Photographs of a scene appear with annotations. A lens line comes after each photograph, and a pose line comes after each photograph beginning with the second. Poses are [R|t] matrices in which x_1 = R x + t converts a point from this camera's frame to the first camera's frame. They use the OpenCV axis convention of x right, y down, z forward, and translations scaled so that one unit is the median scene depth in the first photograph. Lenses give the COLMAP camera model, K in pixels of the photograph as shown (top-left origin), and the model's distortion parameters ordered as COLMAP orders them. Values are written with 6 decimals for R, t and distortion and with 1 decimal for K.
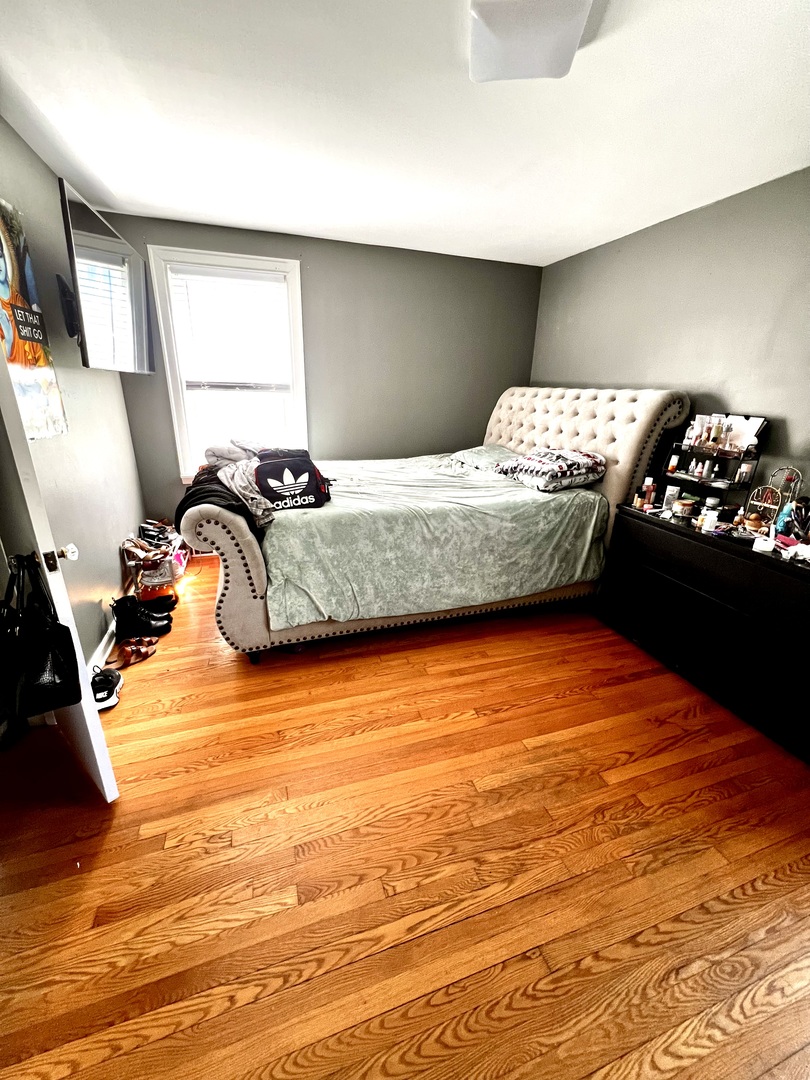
lens RADIAL K [[434.5, 0, 404.9], [0, 434.5, 538.6], [0, 0, 1]] dist [-0.001286, 0.001017]
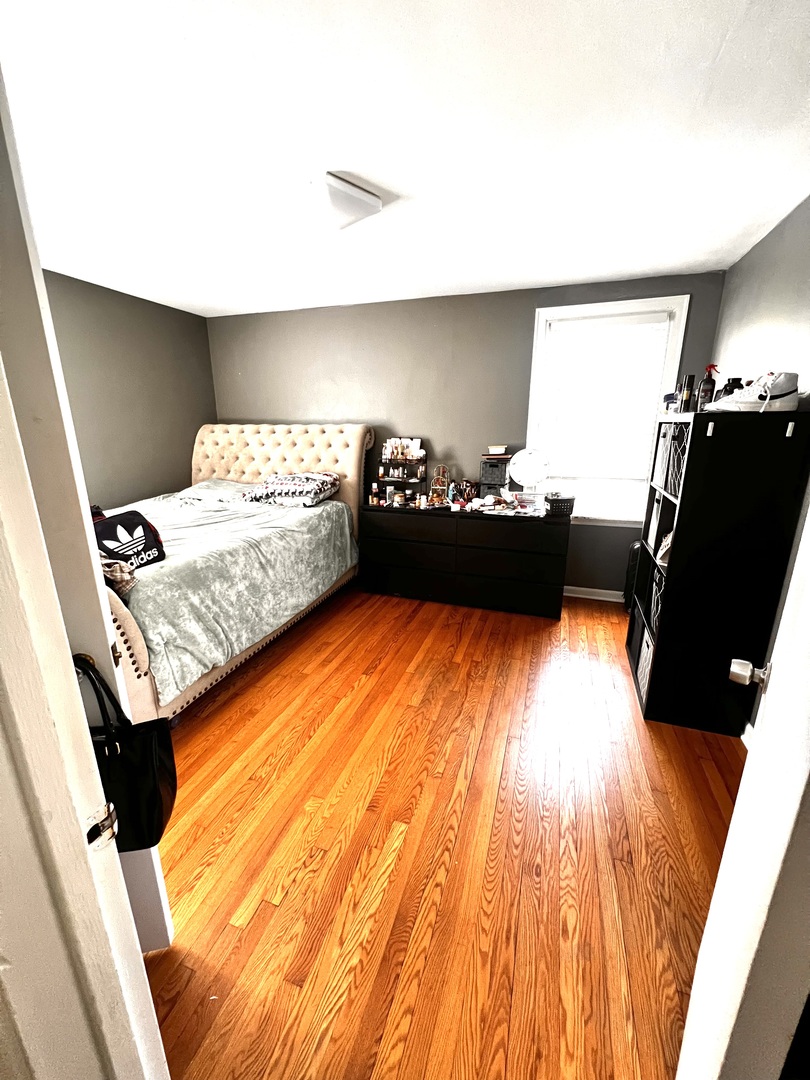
lens RADIAL K [[434.5, 0, 404.4], [0, 434.5, 540.4], [0, 0, 1]] dist [-0.001286, 0.001017]
pose [[0.608903, -0.231860, 0.758603, -0.571474], [0.279926, 0.957610, 0.067998, -0.030516], [-0.742212, 0.170948, 0.647996, 0.017361]]
